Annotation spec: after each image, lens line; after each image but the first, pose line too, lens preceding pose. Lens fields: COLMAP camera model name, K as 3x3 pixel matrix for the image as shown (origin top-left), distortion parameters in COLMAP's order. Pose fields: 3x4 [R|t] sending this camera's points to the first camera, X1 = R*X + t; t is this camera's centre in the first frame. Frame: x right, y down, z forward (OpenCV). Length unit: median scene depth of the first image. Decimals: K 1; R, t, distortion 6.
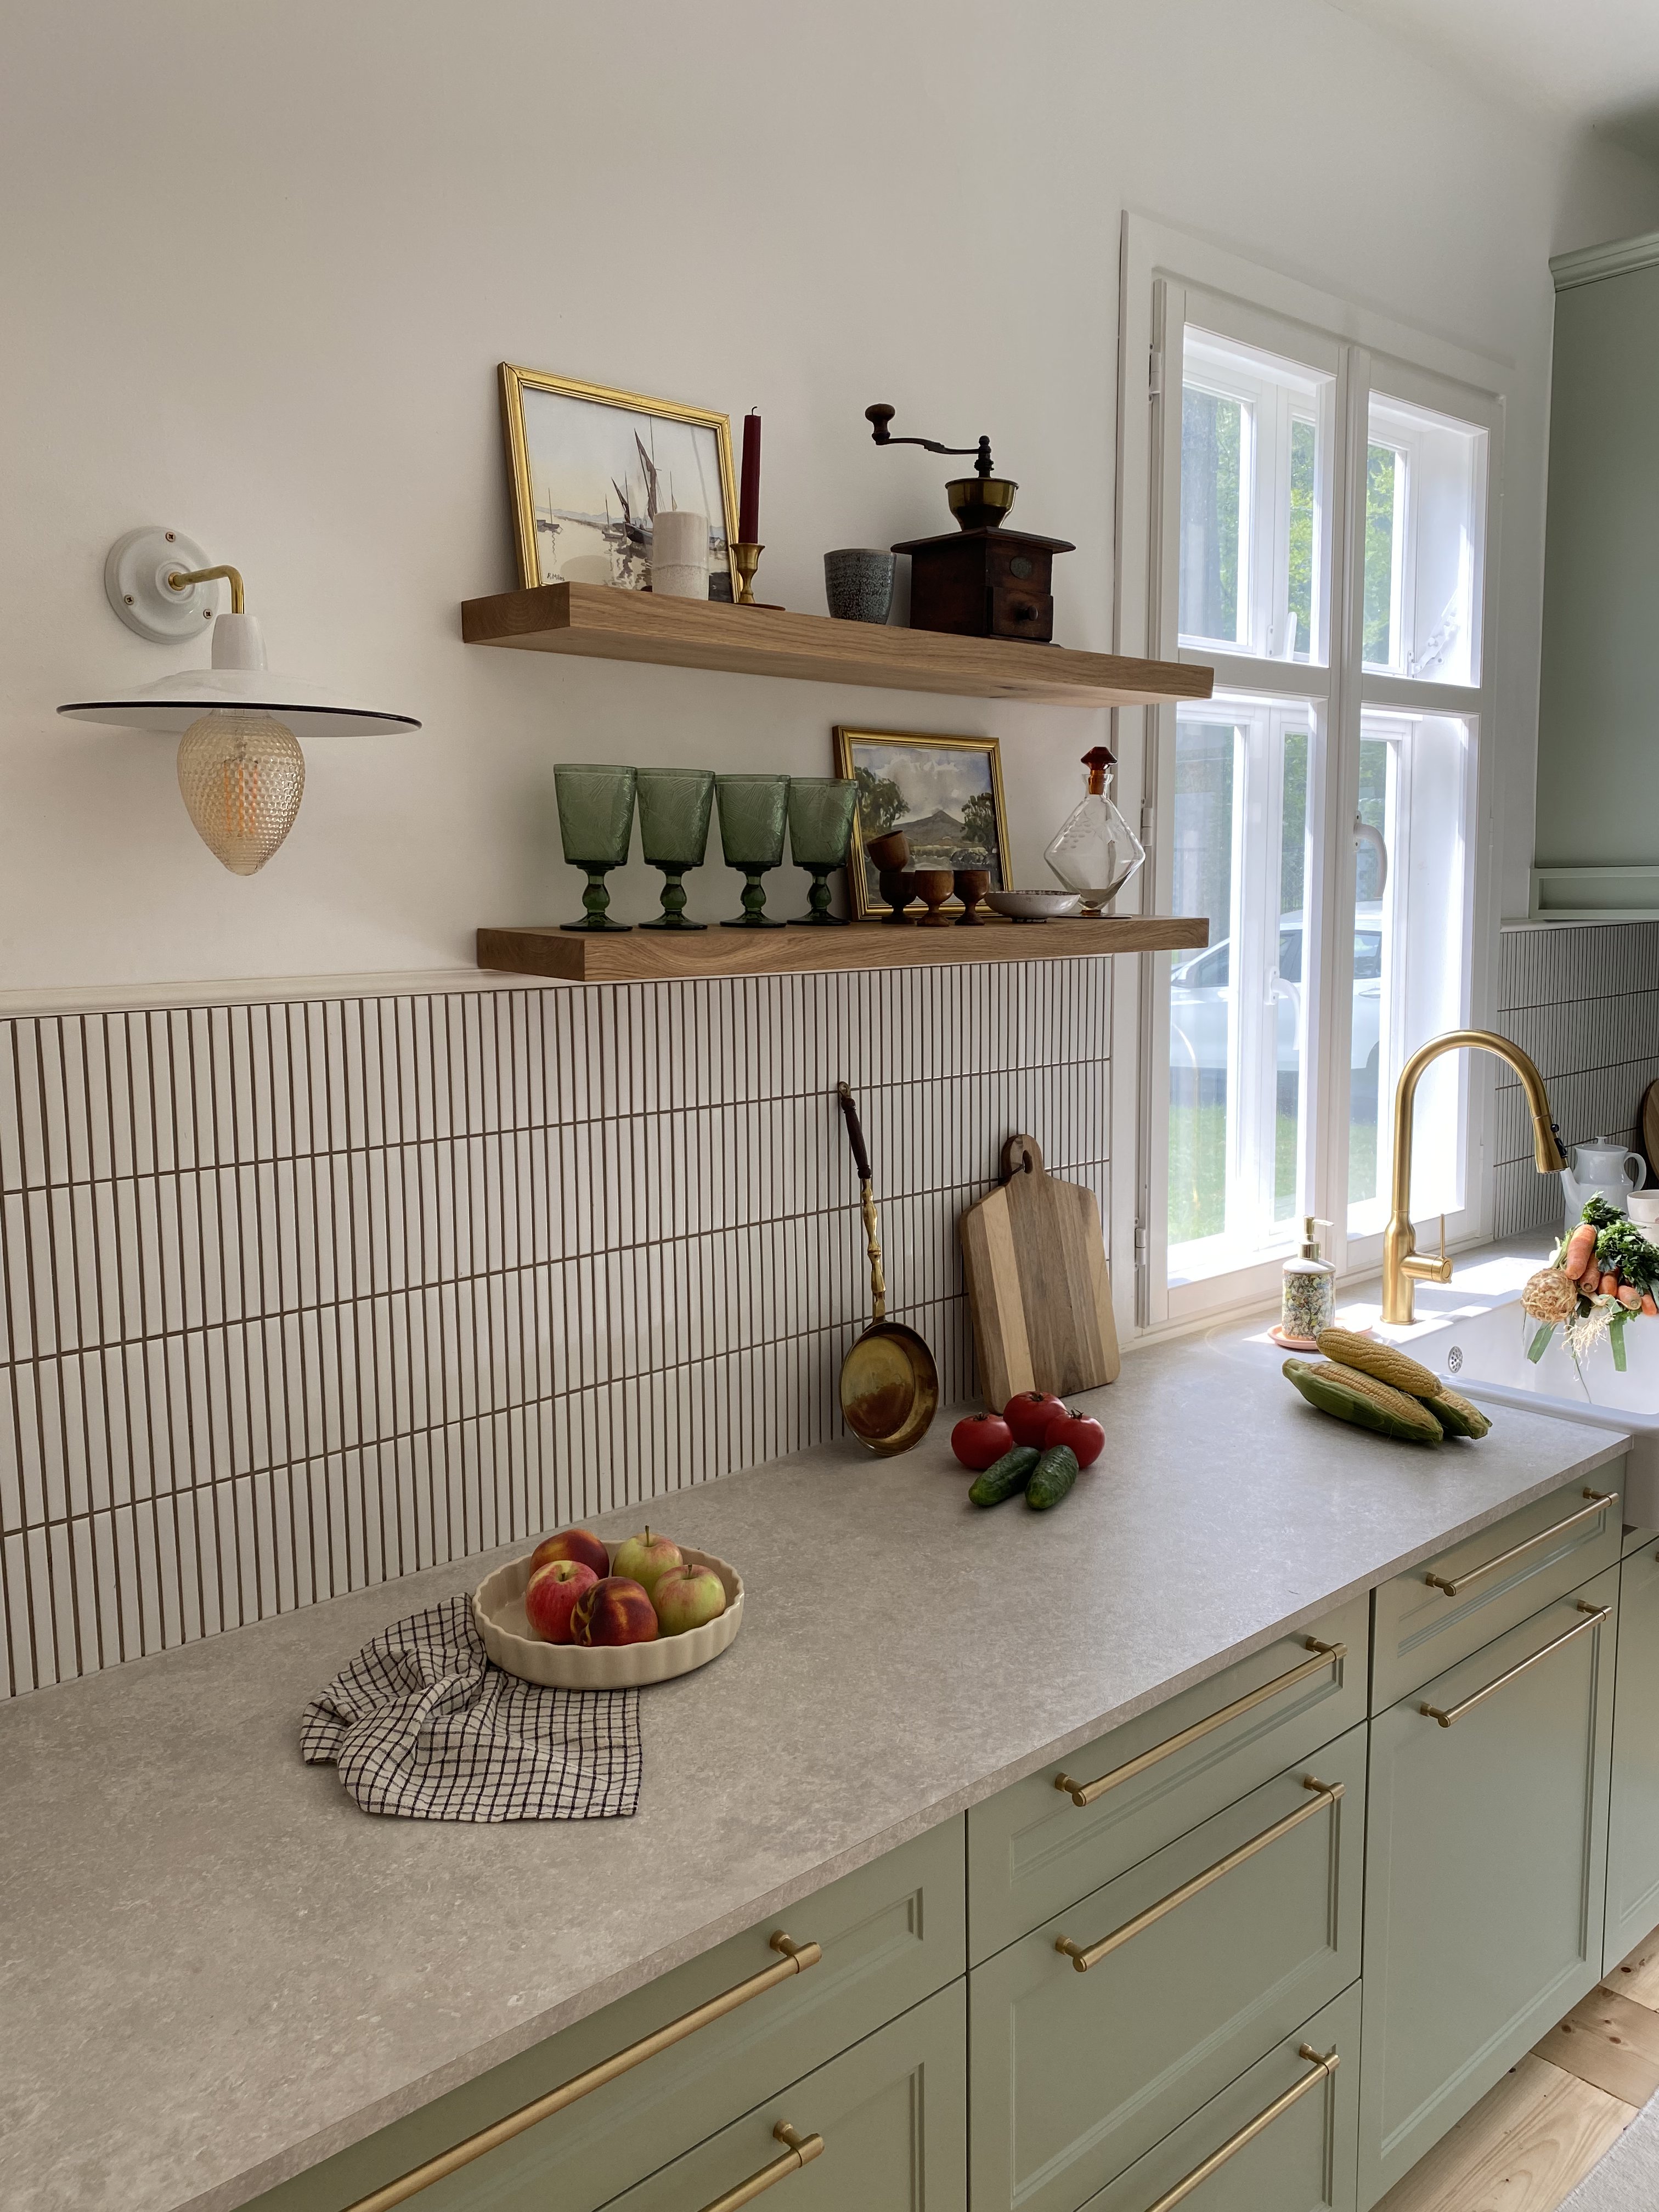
lens RADIAL K [[1683.7, 0, 829.3], [0, 1683.7, 1095.9], [0, 0, 1]] dist [0.085519, -0.119831]
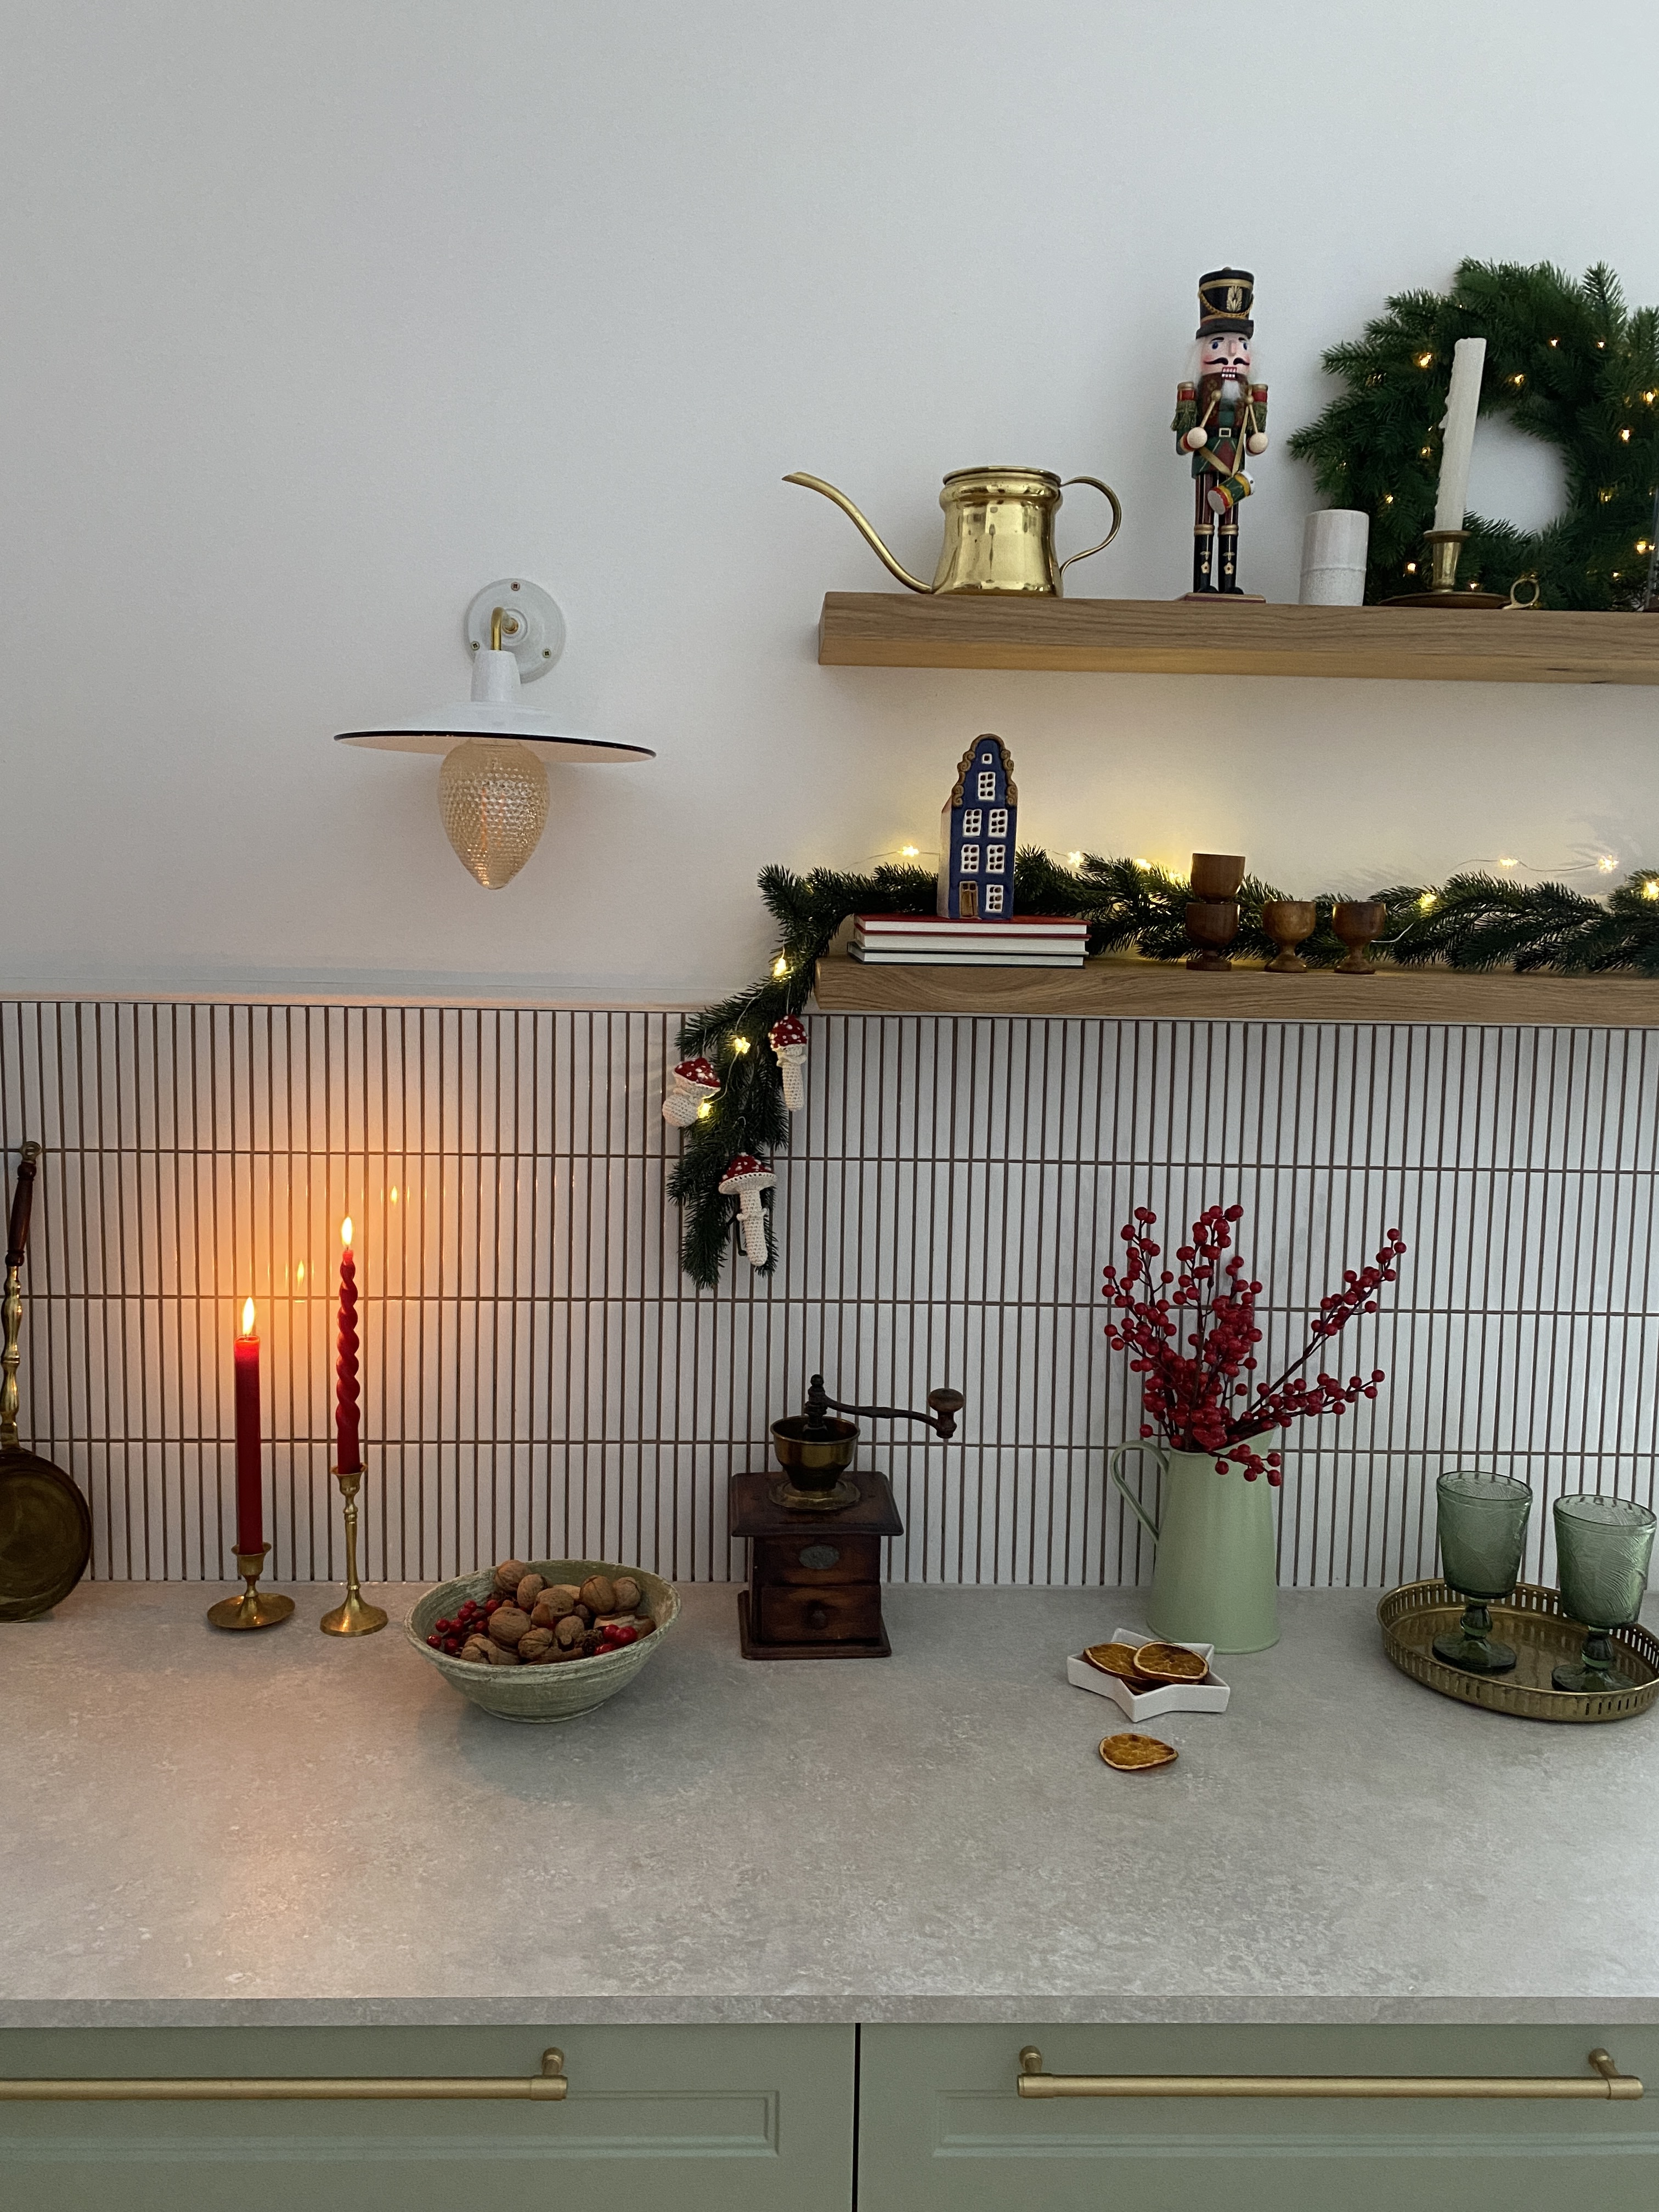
lens RADIAL K [[1701.4, 0, 830.3], [0, 1701.4, 1082.1], [0, 0, 1]] dist [0.034409, -0.008621]
pose [[0.760682, 0.093563, -0.642346, 0.377600], [-0.109090, 0.993910, 0.015583, -0.033354], [0.639892, 0.058220, 0.766256, 0.215453]]
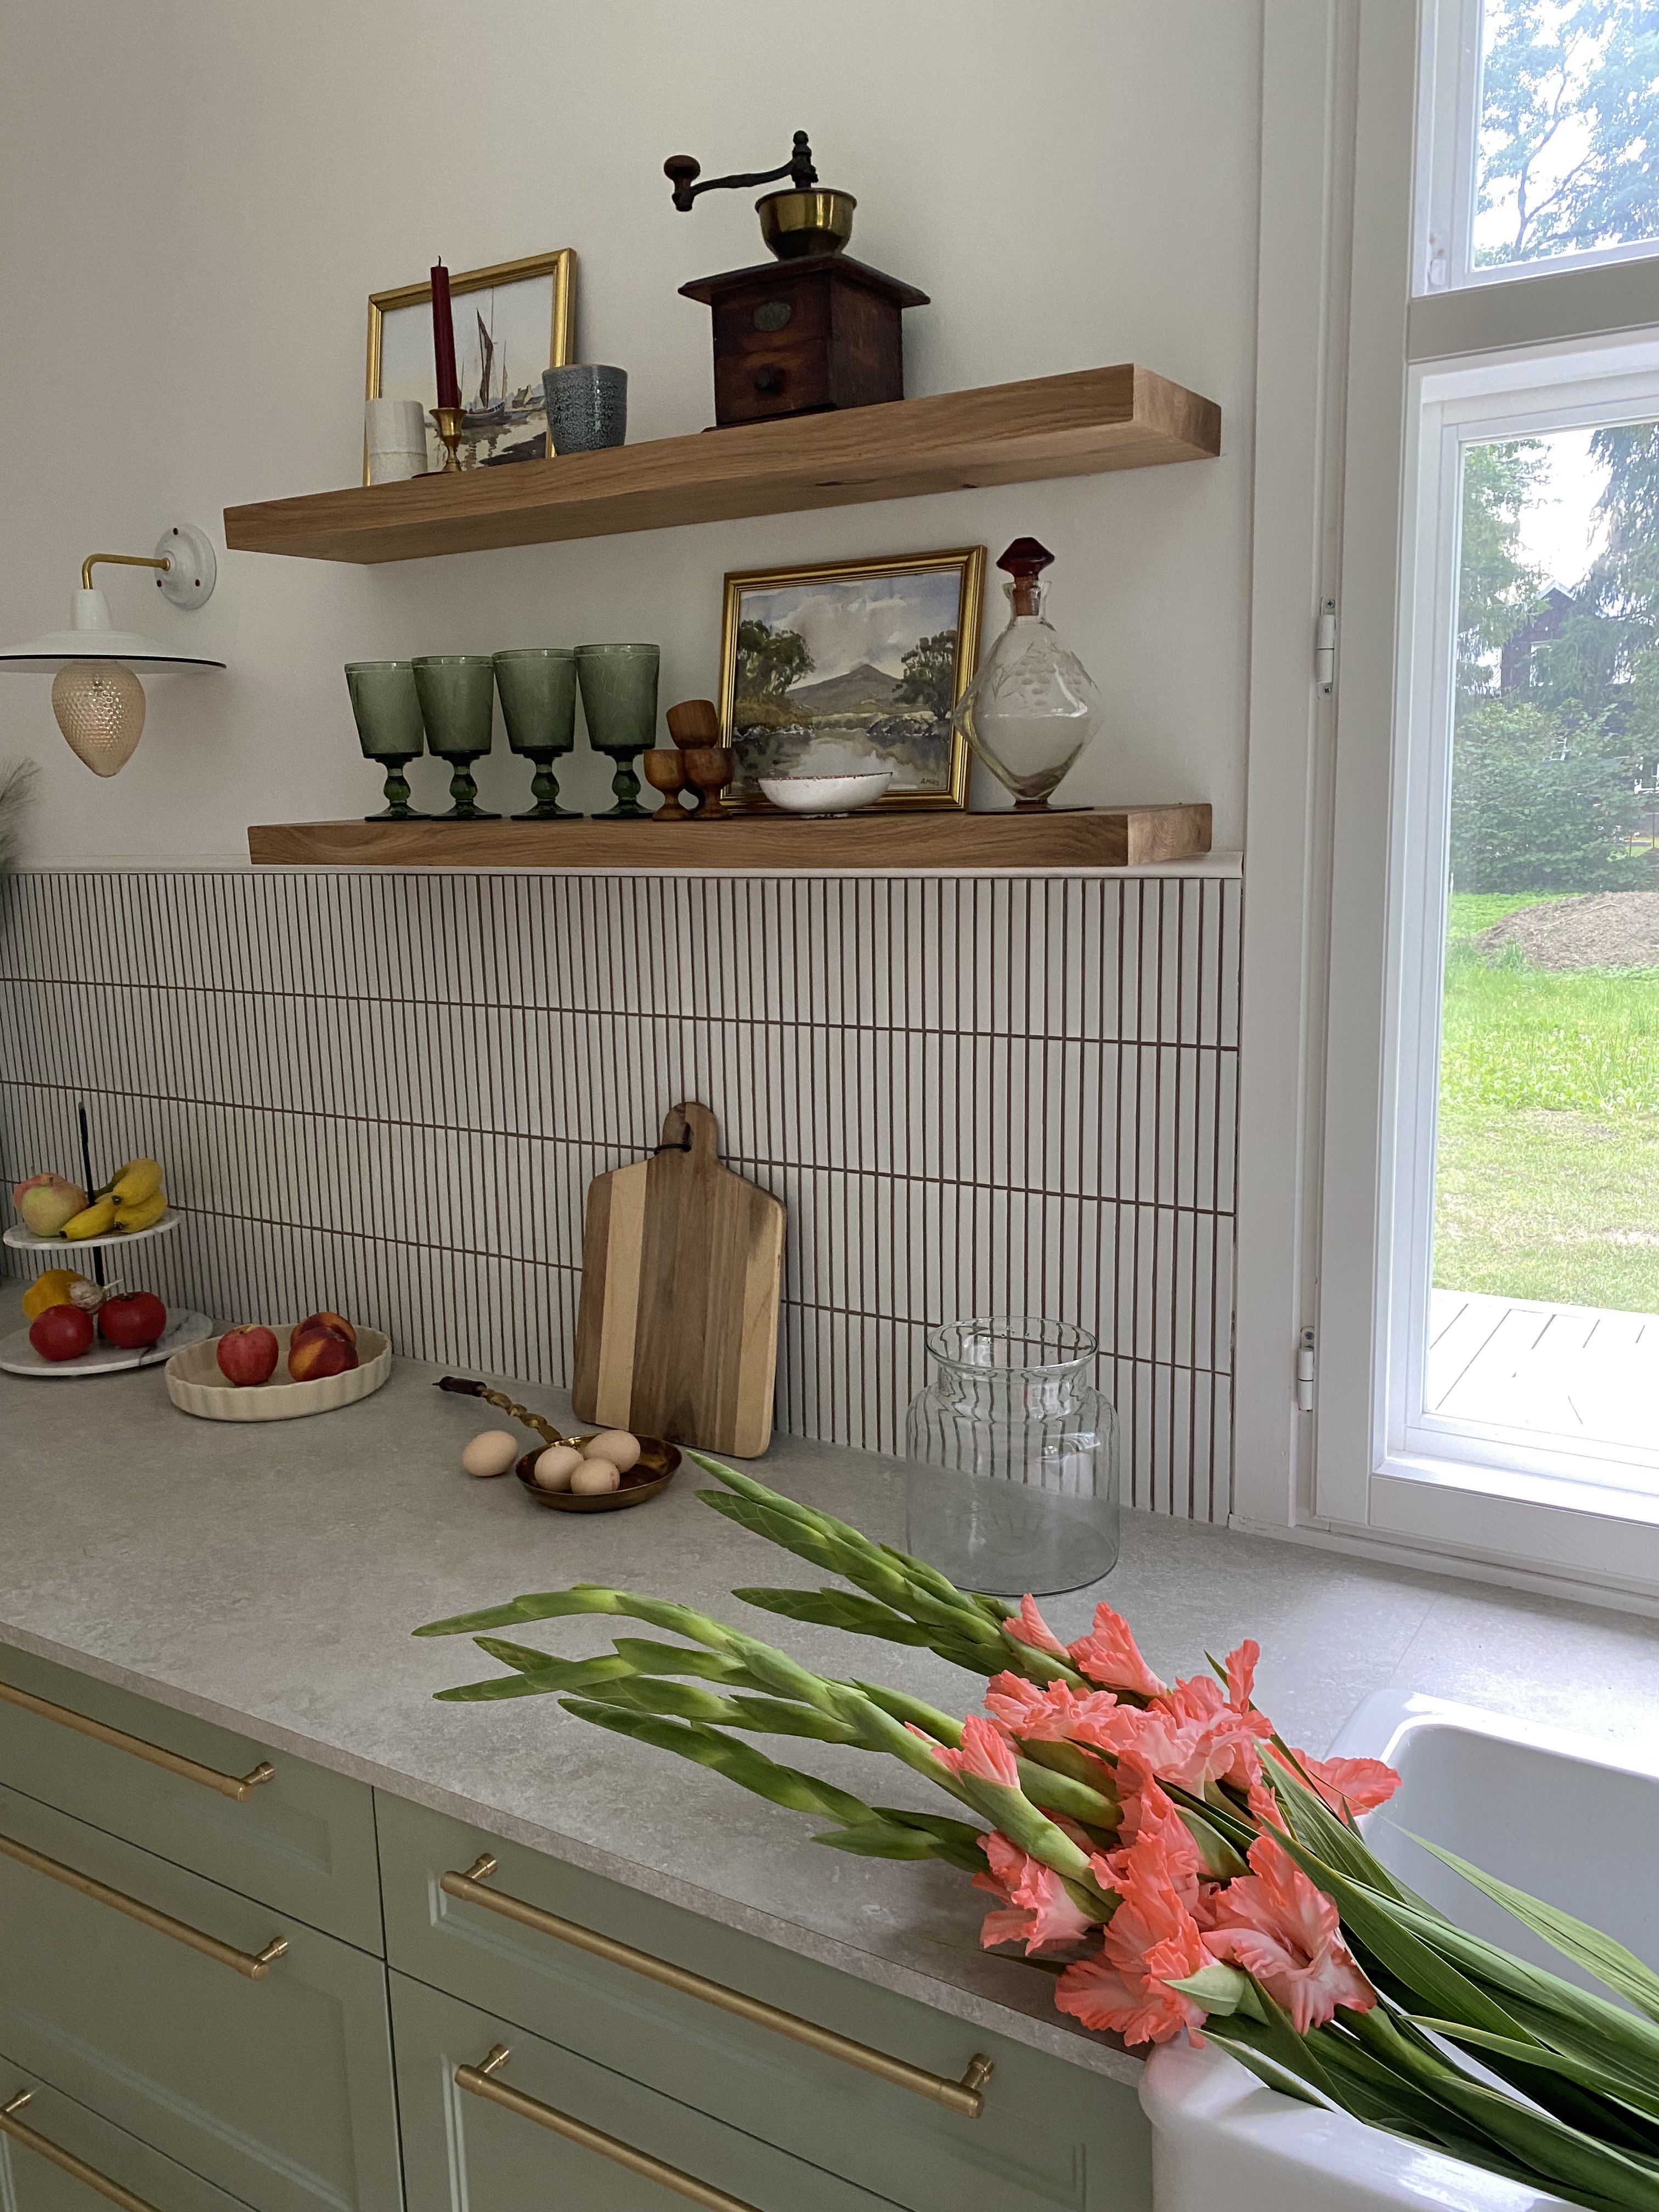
lens RADIAL K [[1704.3, 0, 834.1], [0, 1704.3, 1112.0], [0, 0, 1]] dist [0.003634, -0.003772]
pose [[0.272074, 0.185634, -0.944201, 0.852986], [-0.097824, 0.981469, 0.164772, -0.104780], [0.957291, 0.047535, 0.285192, 0.833179]]
